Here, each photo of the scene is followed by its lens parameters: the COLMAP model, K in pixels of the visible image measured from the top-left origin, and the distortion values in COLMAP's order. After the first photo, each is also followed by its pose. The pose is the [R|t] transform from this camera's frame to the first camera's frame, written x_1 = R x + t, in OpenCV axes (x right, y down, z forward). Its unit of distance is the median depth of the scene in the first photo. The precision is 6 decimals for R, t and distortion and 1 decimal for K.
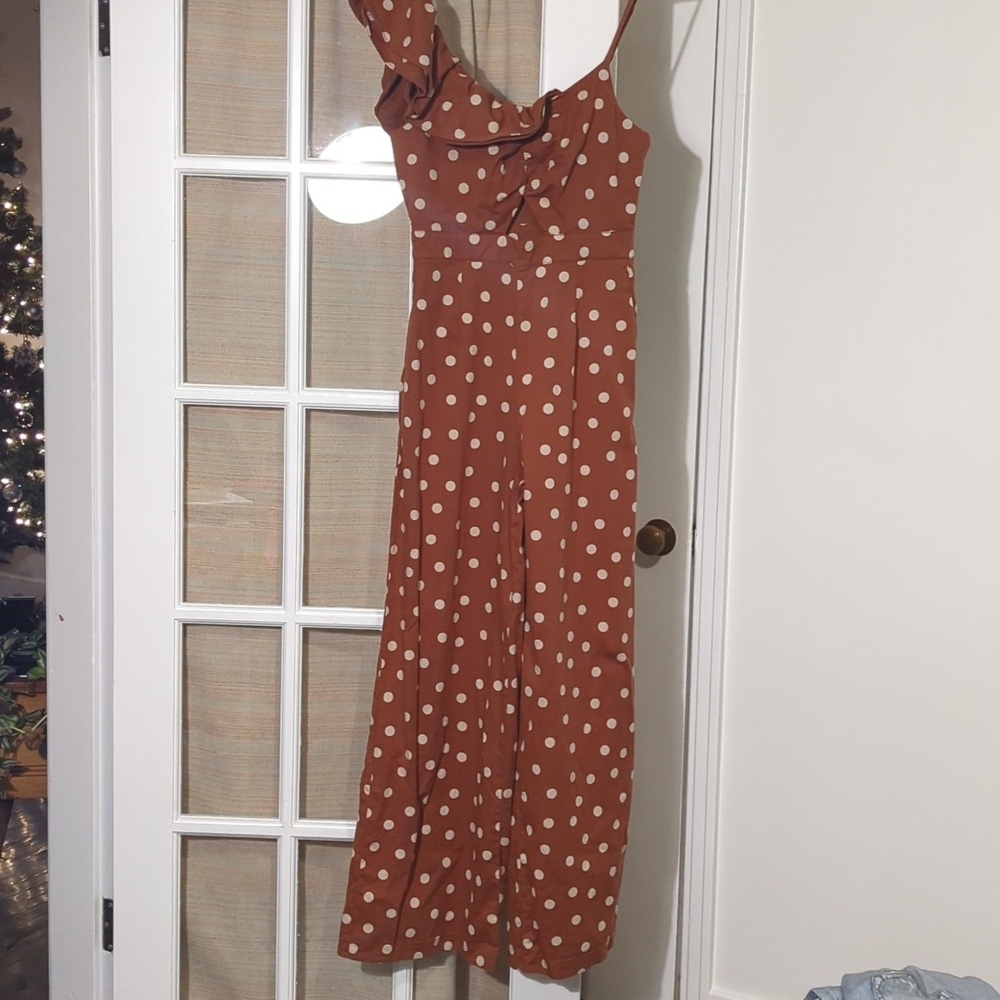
lens RADIAL K [[1653.1, 0, 500.0], [0, 1653.1, 500.0], [0, 0, 1]] dist [0.072546, 0.000370]
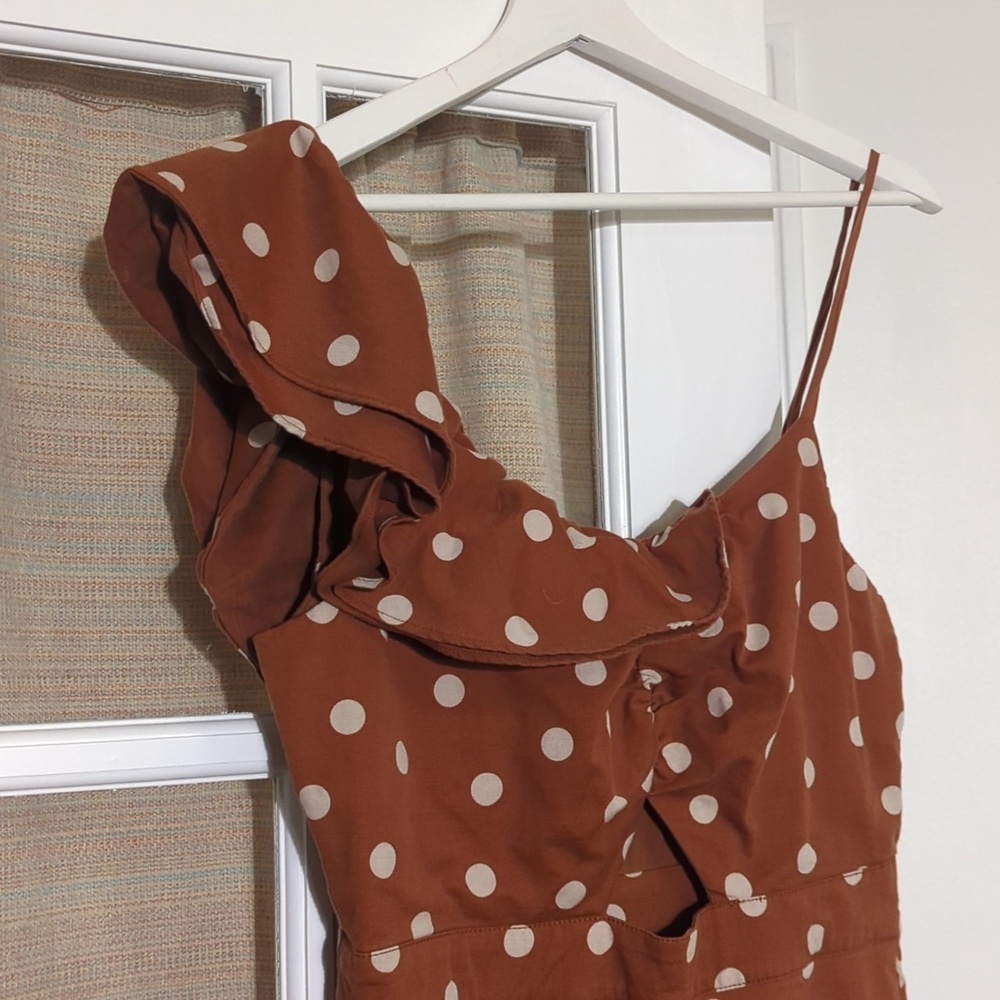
lens RADIAL K [[1653.1, 0, 500.0], [0, 1653.1, 500.0], [0, 0, 1]] dist [0.072546, 0.000370]
pose [[0.878086, -0.018541, 0.478143, -0.157662], [0.126283, 0.972801, -0.194191, -0.163654], [-0.461538, 0.230898, 0.856545, 0.644390]]
